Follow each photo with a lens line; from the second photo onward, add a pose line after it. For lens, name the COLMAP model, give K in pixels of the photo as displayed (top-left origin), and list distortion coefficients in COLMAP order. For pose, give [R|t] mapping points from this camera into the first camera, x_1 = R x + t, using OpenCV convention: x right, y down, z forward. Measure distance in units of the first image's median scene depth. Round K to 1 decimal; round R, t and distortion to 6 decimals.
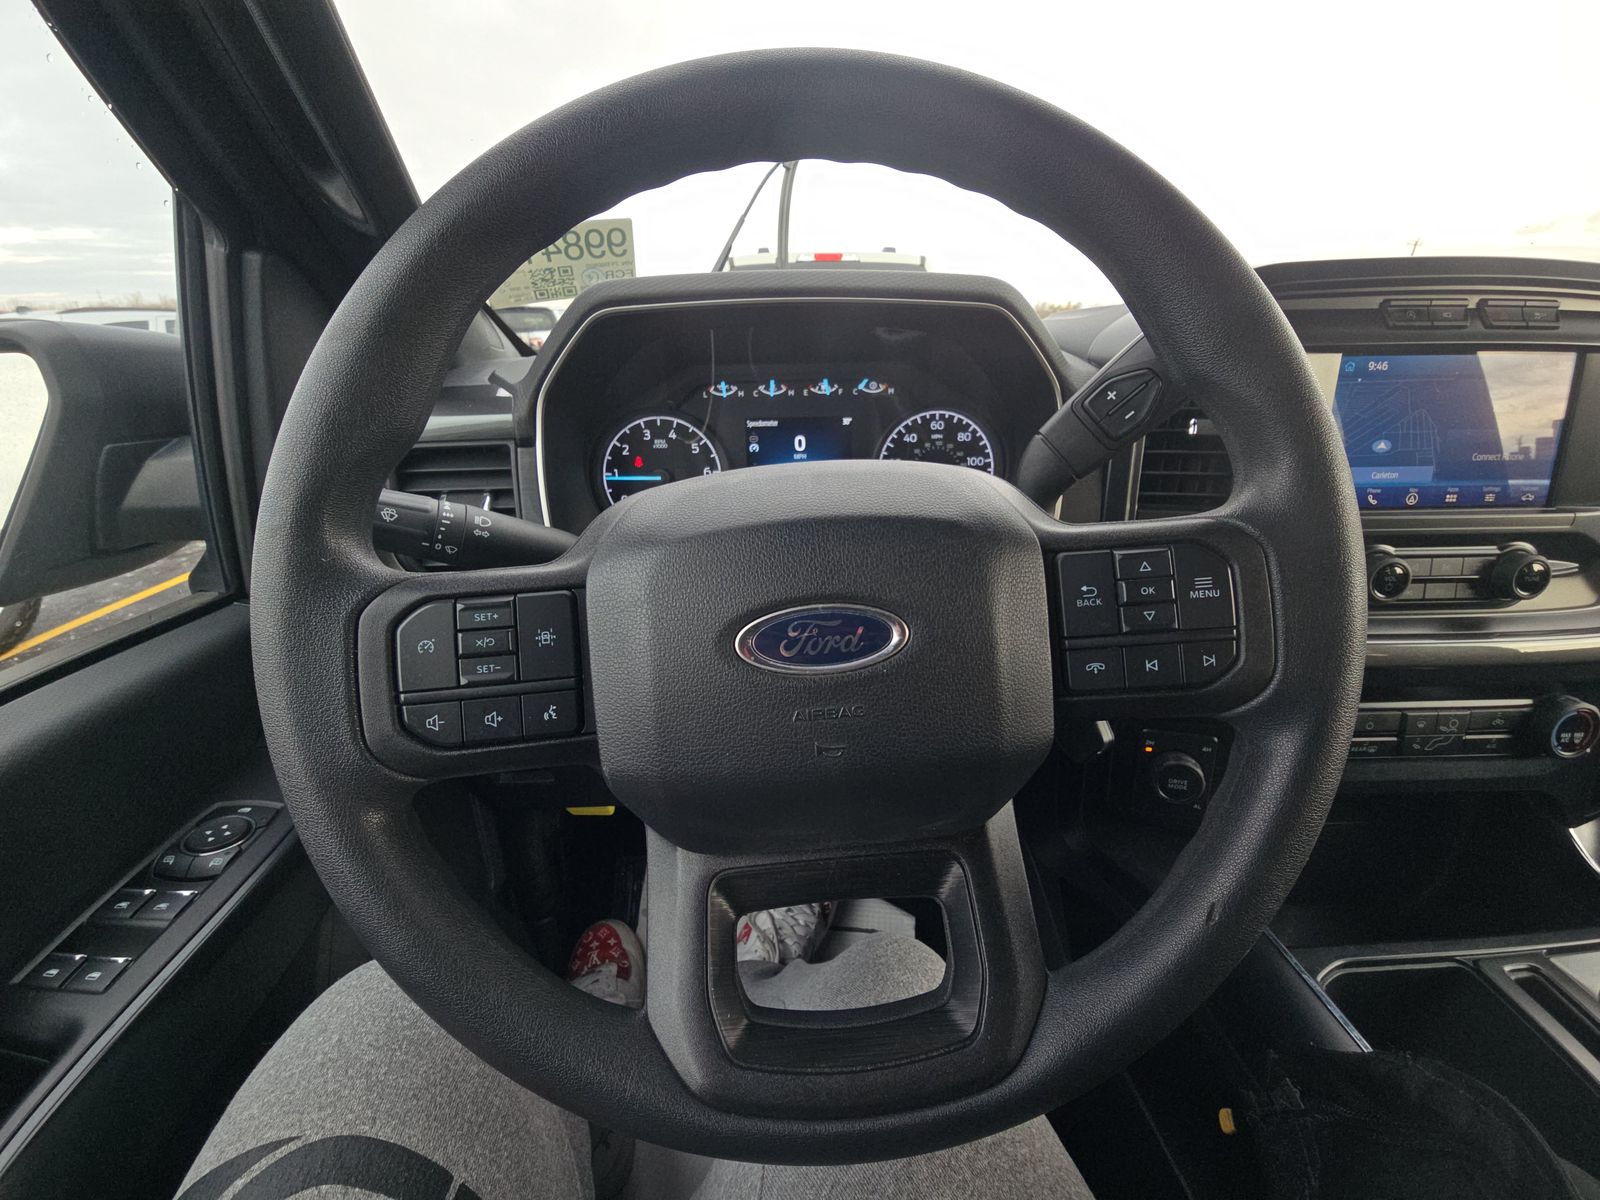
lens RADIAL K [[638.2, 0, 805.3], [0, 638.2, 588.1], [0, 0, 1]] dist [0.011168, -0.005562]
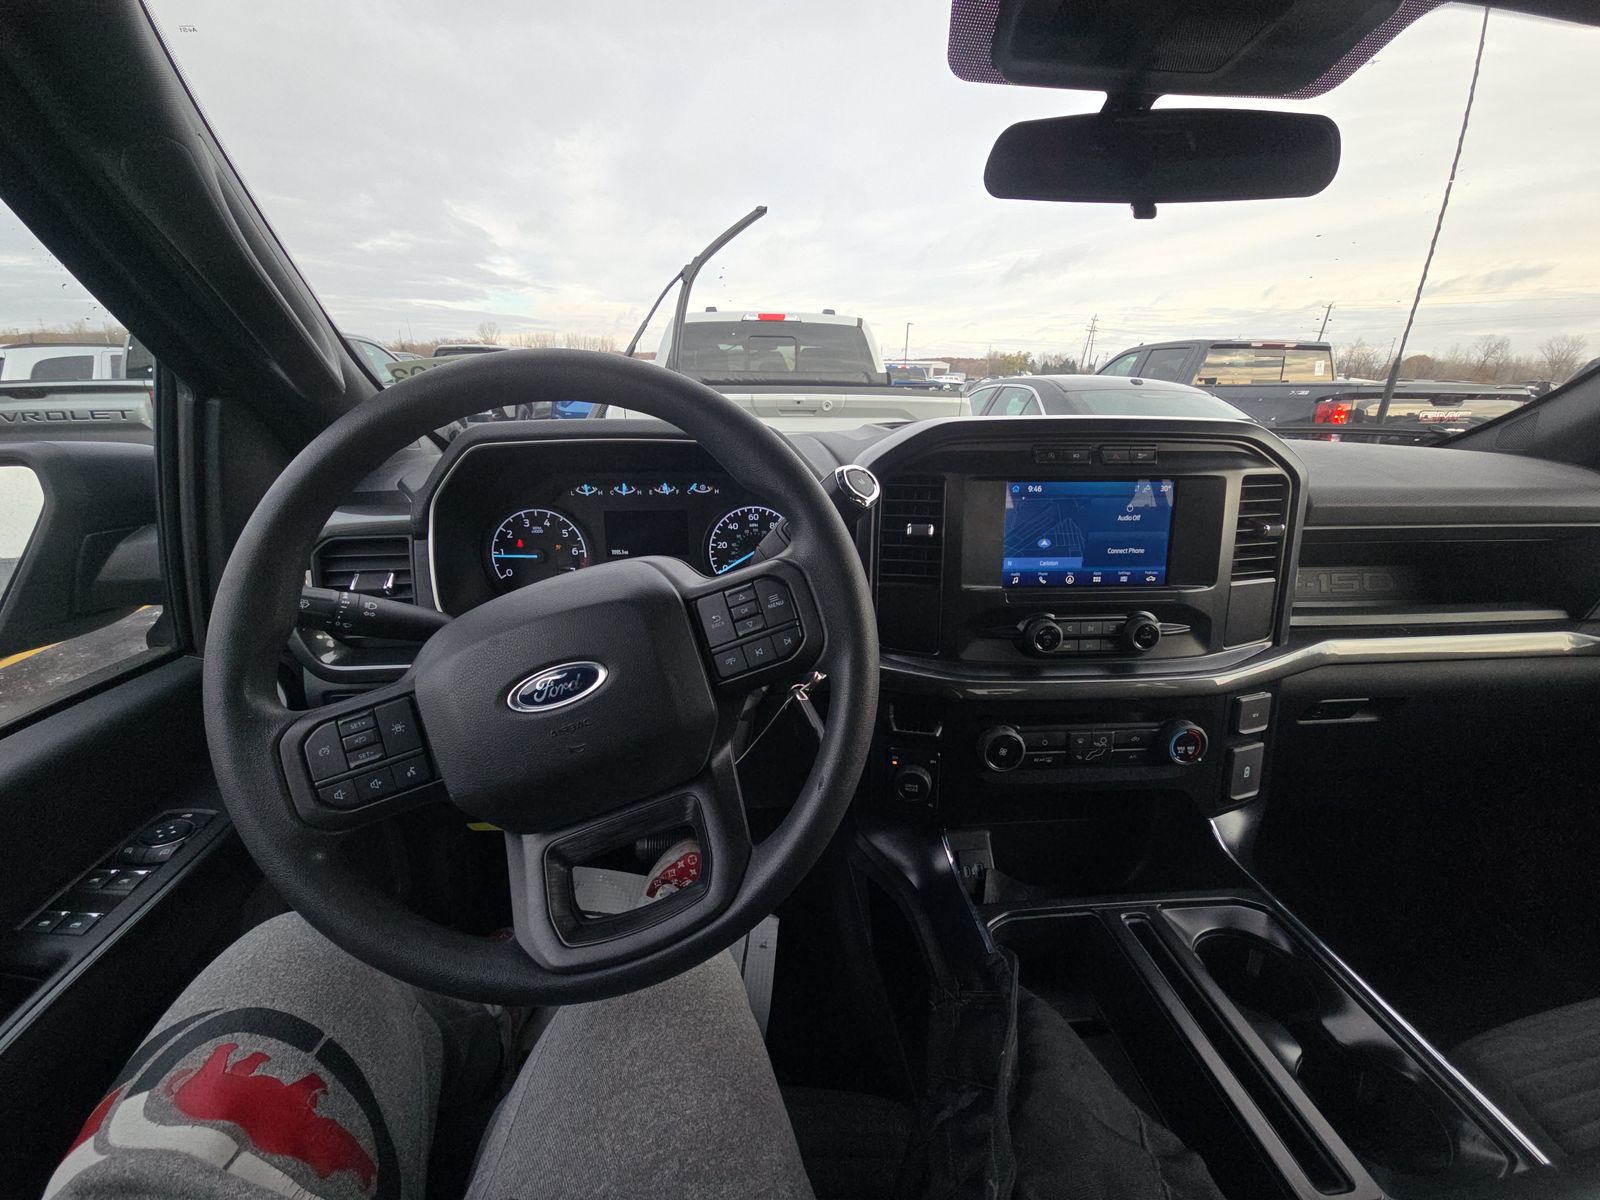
lens RADIAL K [[638.2, 0, 805.3], [0, 638.2, 588.1], [0, 0, 1]] dist [0.011168, -0.005562]
pose [[0.998472, 0.002651, 0.055193, 0.292308], [0.000393, 0.998483, -0.055068, -0.044094], [-0.055255, 0.055005, 0.996956, -0.374944]]
